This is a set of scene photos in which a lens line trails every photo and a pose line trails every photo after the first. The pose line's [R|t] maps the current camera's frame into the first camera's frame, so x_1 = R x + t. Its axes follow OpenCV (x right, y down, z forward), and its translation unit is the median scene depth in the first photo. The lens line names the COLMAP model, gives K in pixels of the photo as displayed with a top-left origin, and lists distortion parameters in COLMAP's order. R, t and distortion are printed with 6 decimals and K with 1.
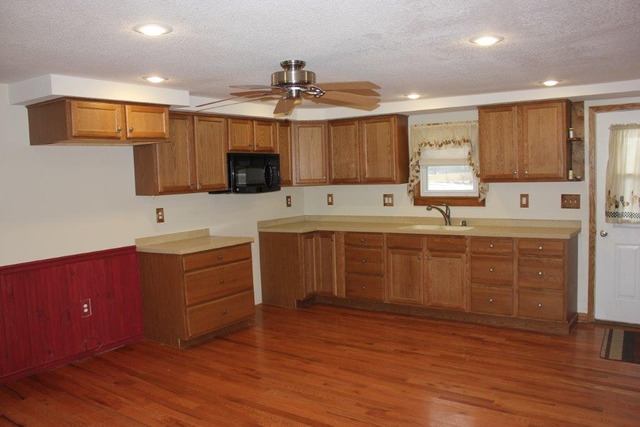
lens RADIAL K [[510.3, 0, 320.0], [0, 510.3, 213.5], [0, 0, 1]] dist [-0.109783, 0.000965]
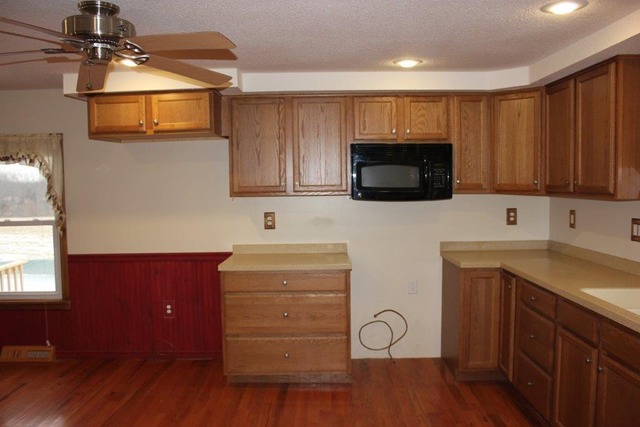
lens RADIAL K [[510.3, 0, 320.0], [0, 510.3, 213.5], [0, 0, 1]] dist [-0.109783, 0.000965]
pose [[0.590702, 0.077057, -0.803202, 0.458458], [-0.070176, 0.996564, 0.043998, -0.057259], [0.803833, 0.030376, 0.594079, 0.621135]]
